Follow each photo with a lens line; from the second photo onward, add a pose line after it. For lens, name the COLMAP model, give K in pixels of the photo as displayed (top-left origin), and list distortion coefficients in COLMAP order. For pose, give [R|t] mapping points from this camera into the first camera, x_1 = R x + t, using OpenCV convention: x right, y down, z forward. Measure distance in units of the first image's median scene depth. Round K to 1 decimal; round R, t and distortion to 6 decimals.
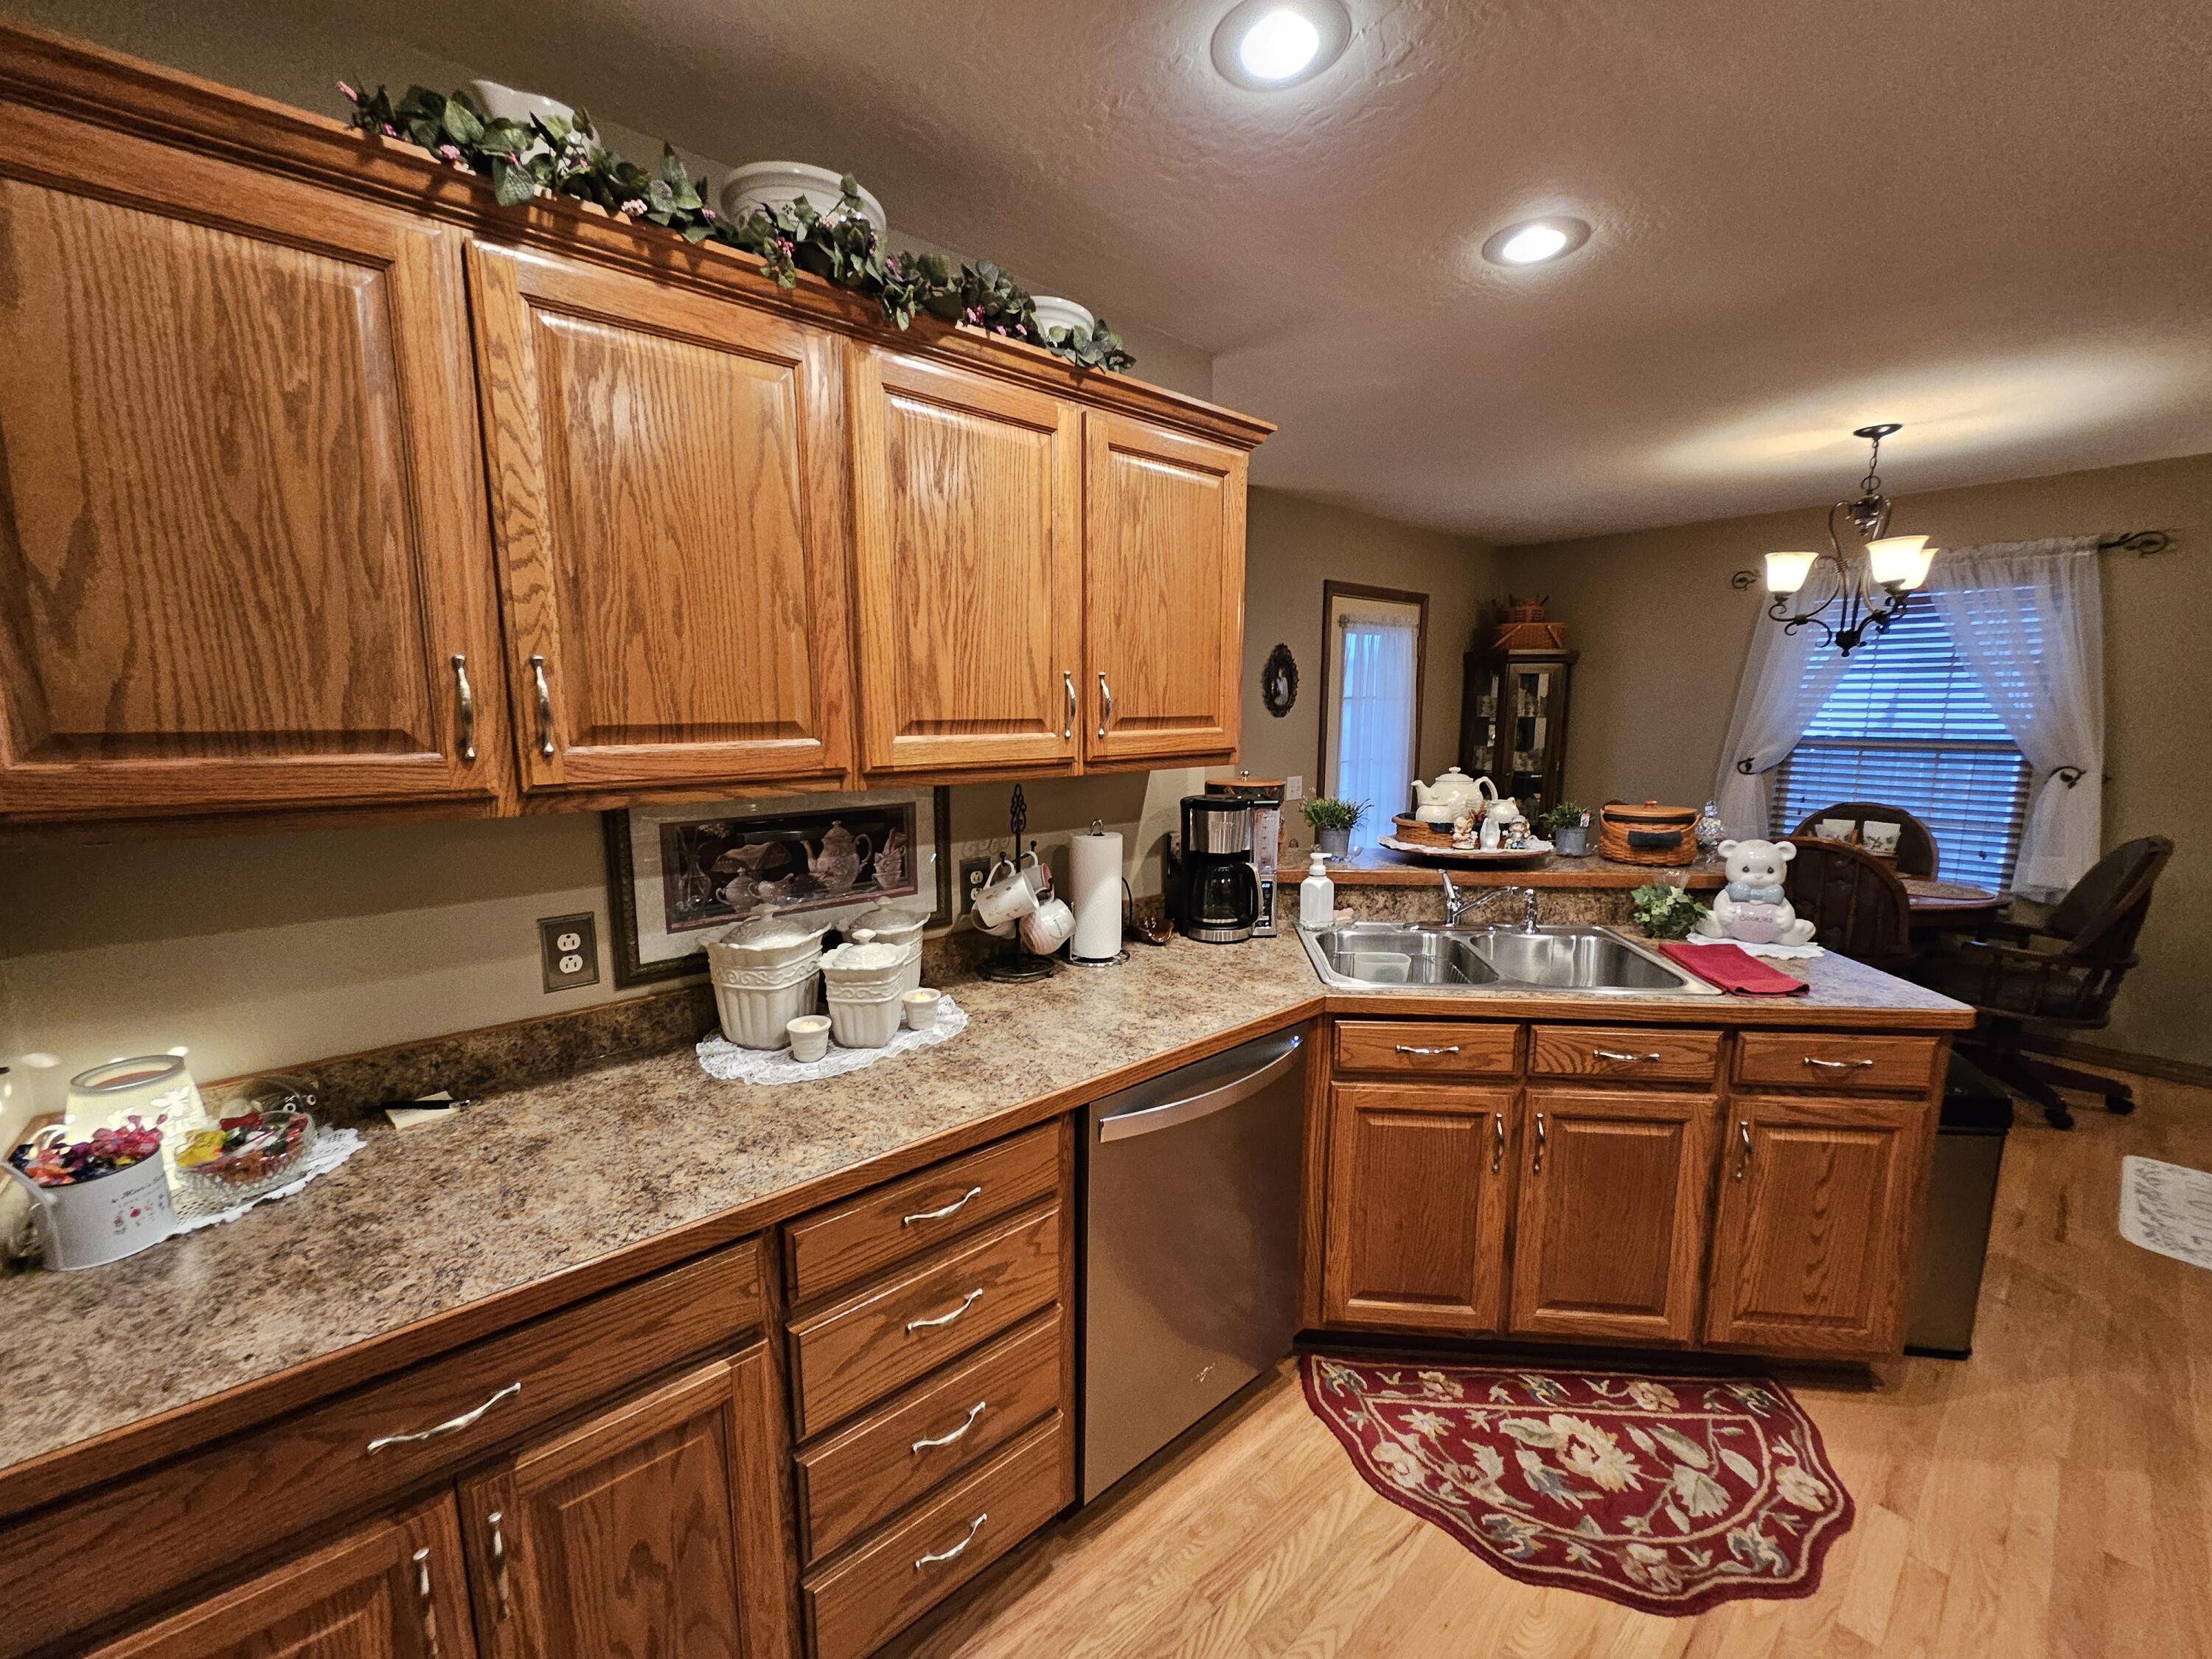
lens RADIAL K [[879.8, 0, 1068.9], [0, 879.8, 831.7], [0, 0, 1]] dist [-0.000986, -0.000990]
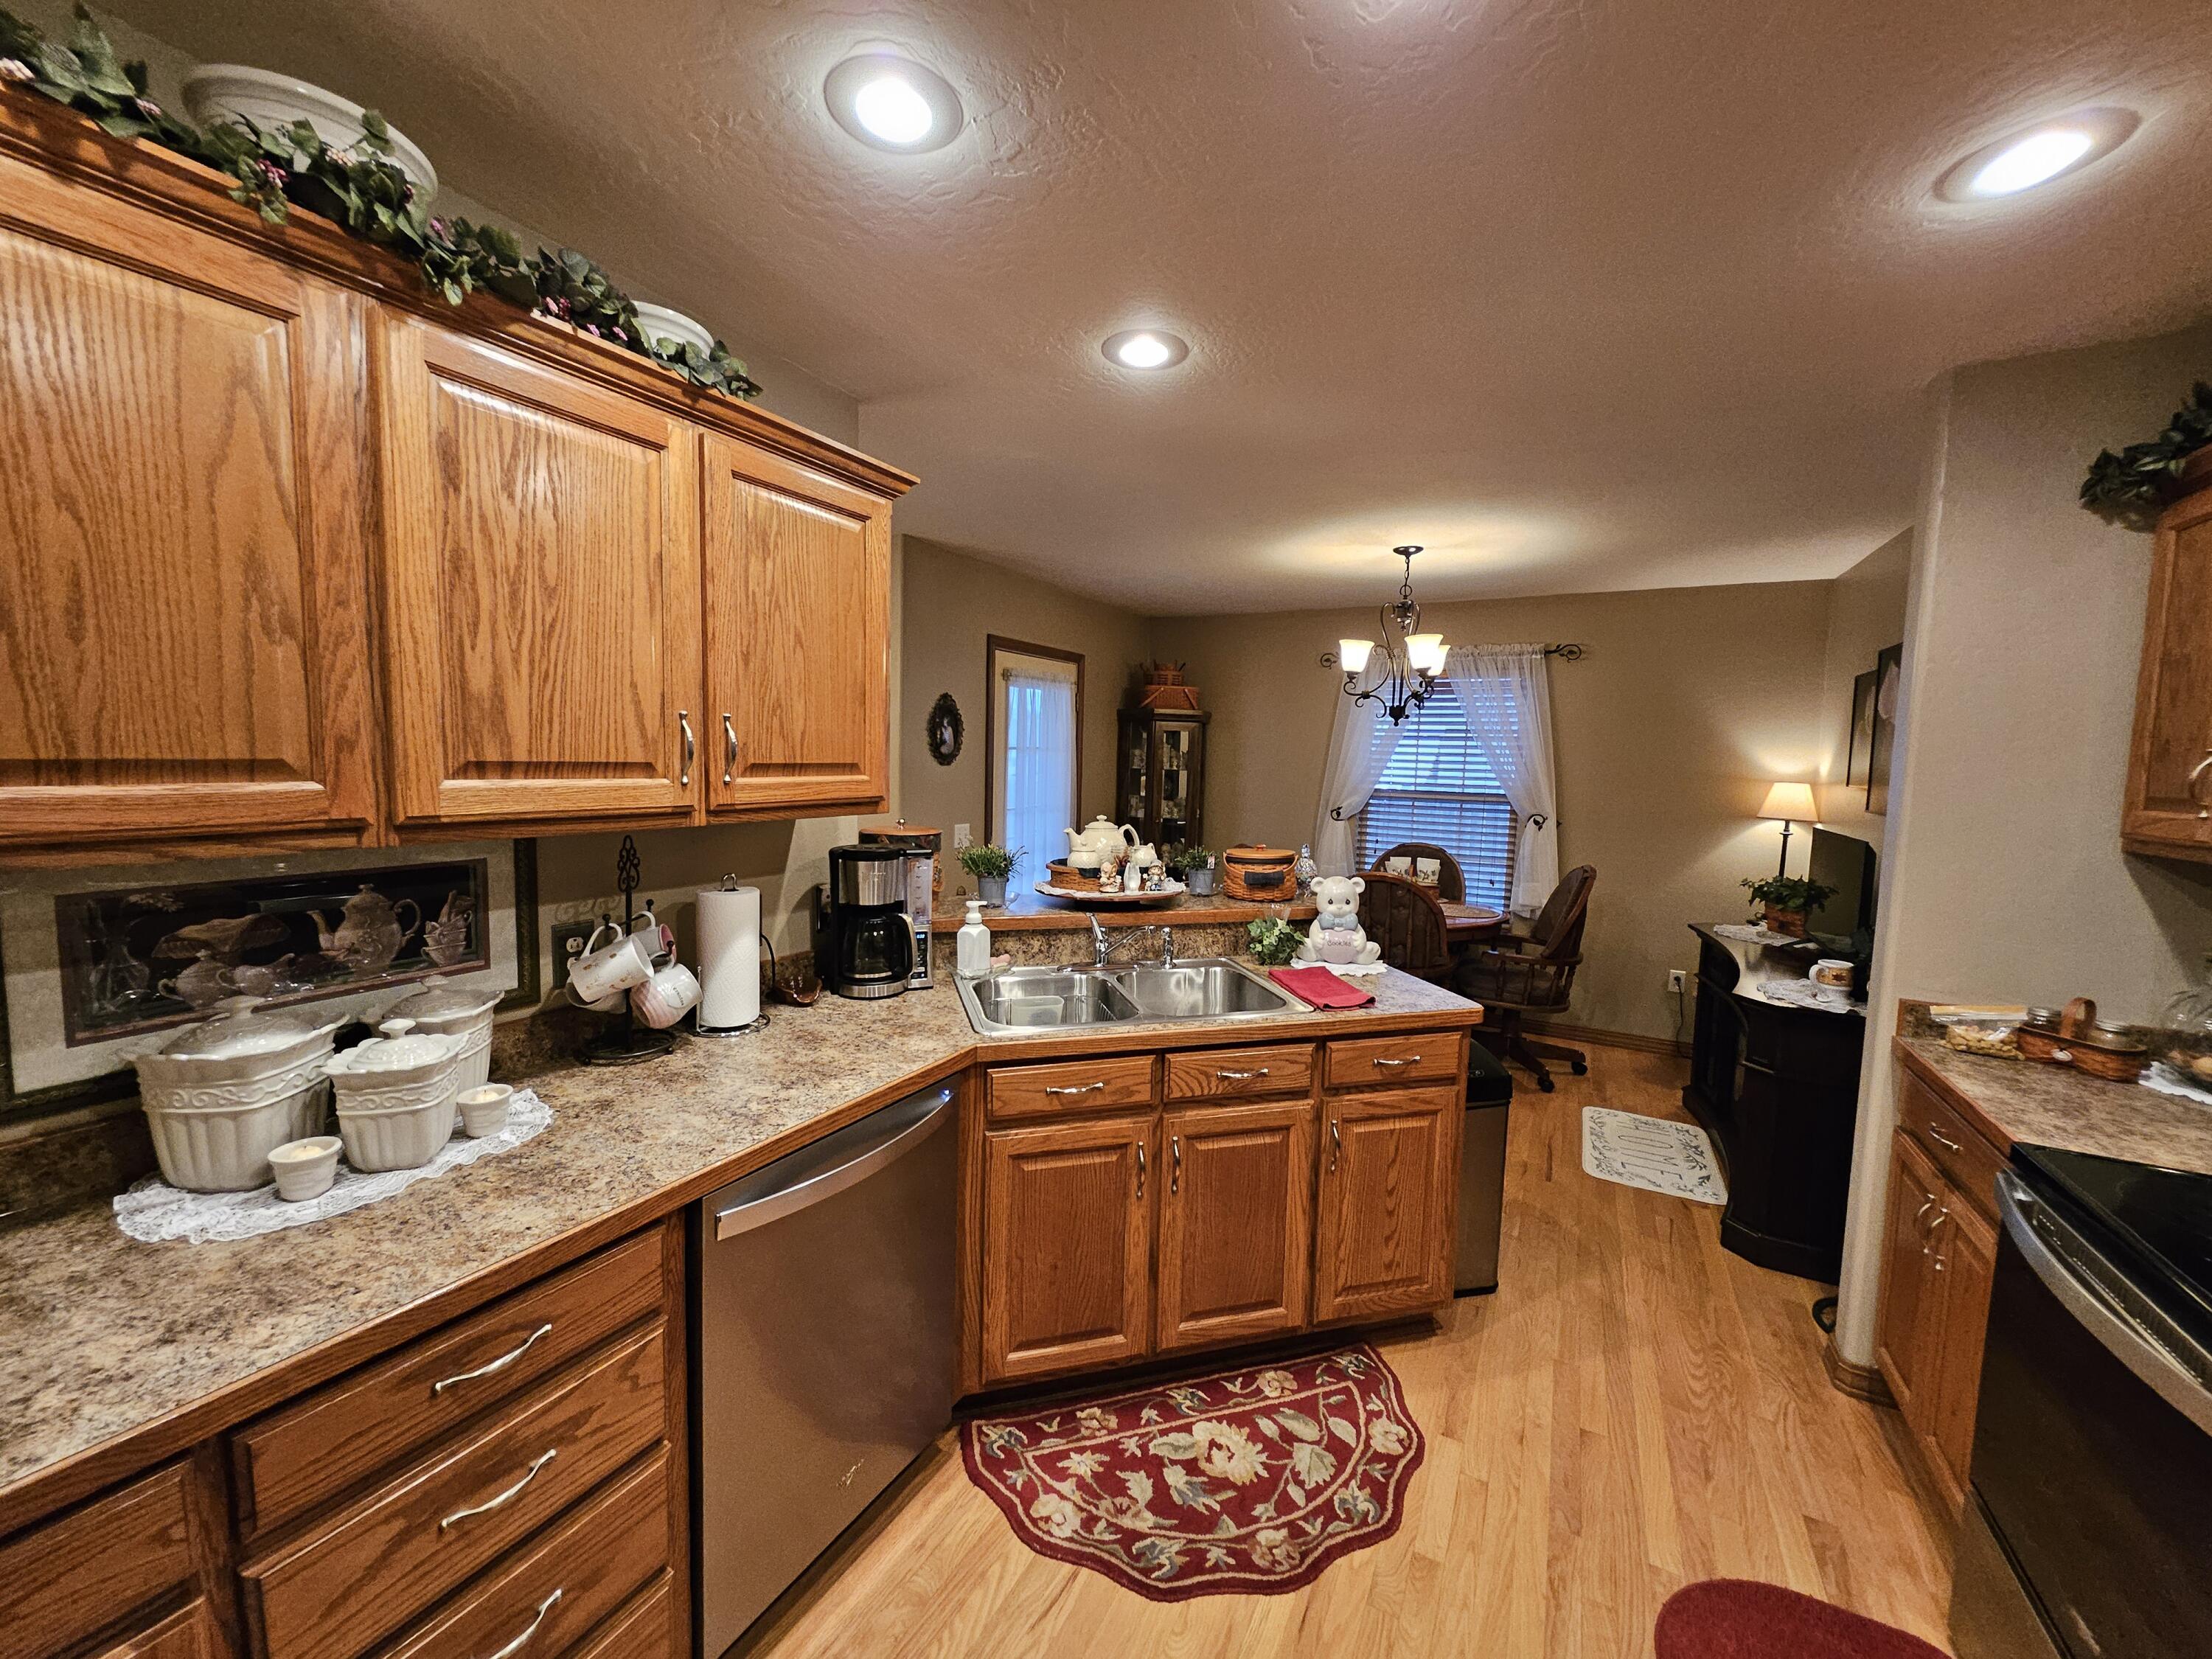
lens RADIAL K [[870.7, 0, 1103.8], [0, 870.7, 825.5], [0, 0, 1]] dist [0.001654, -0.003817]
pose [[0.932055, -0.004848, 0.362283, 0.075287], [0.026166, 0.998200, -0.053962, -0.005094], [-0.361370, 0.059775, 0.930505, 0.018070]]
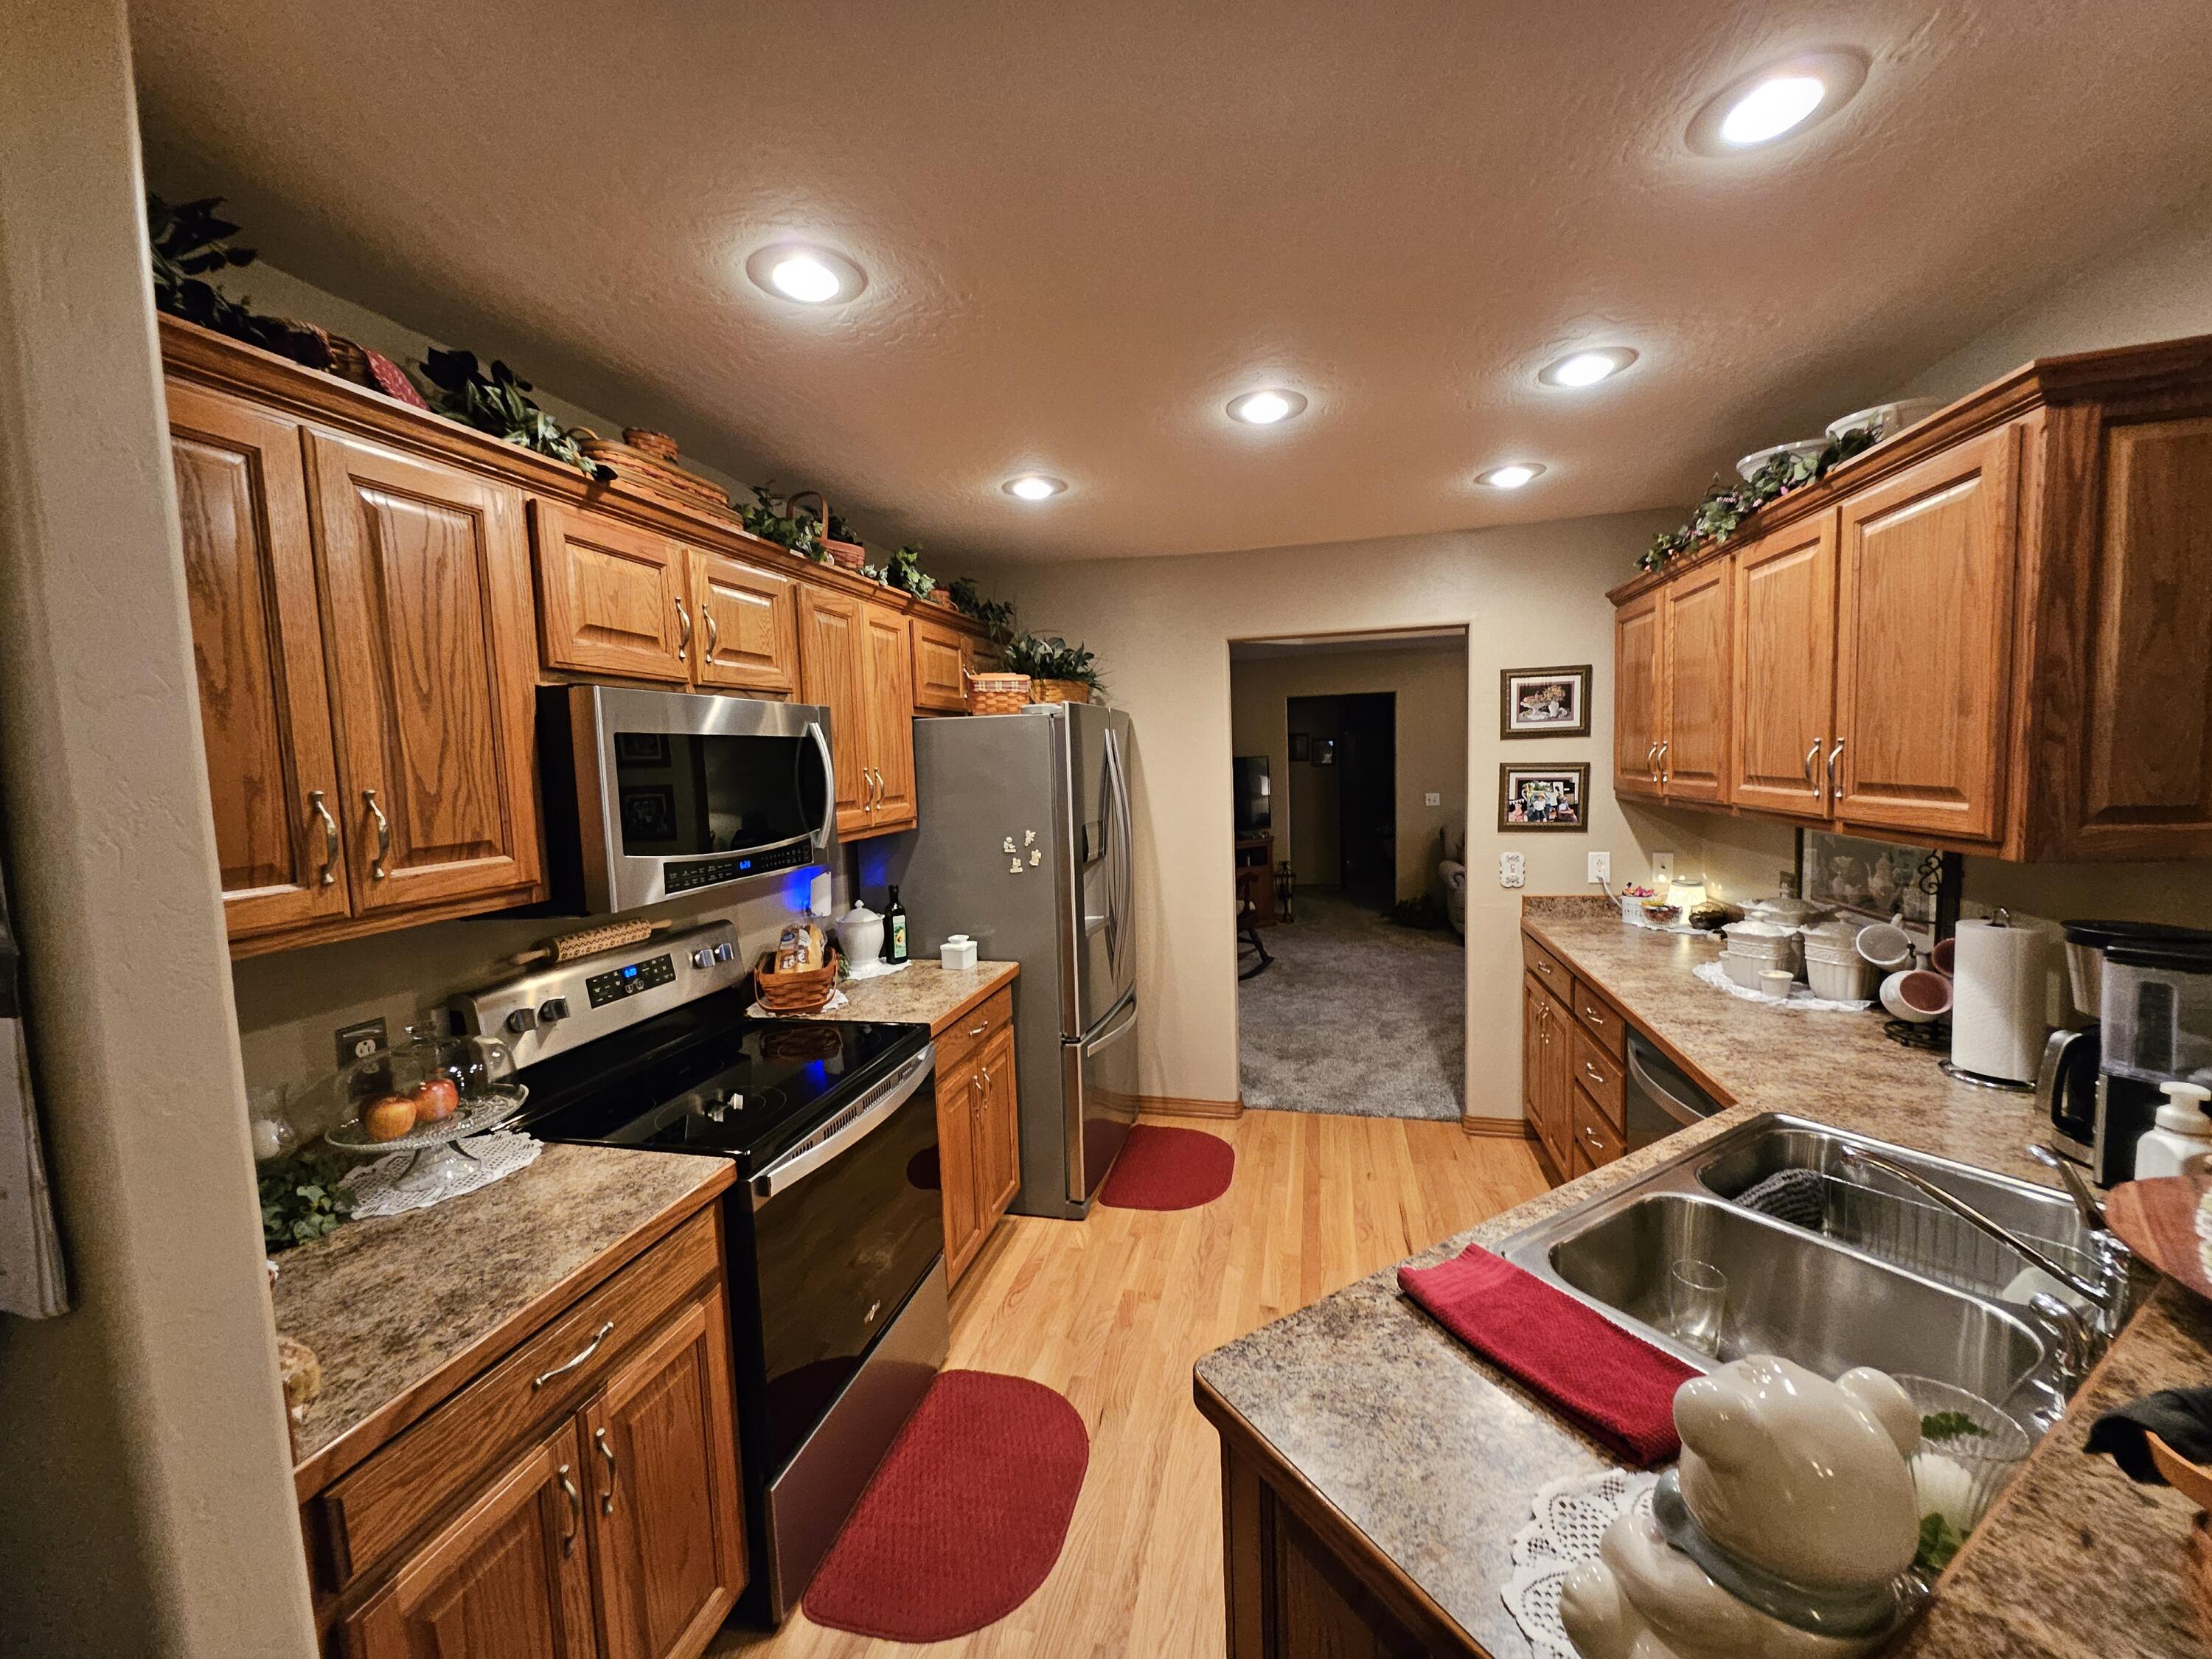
lens RADIAL K [[870.7, 0, 1103.8], [0, 870.7, 825.5], [0, 0, 1]] dist [0.001654, -0.003817]
pose [[-0.806556, 0.074786, -0.586409, 1.352336], [-0.050758, 0.979541, 0.194737, -0.234303], [0.588975, 0.186831, -0.786259, 1.304365]]
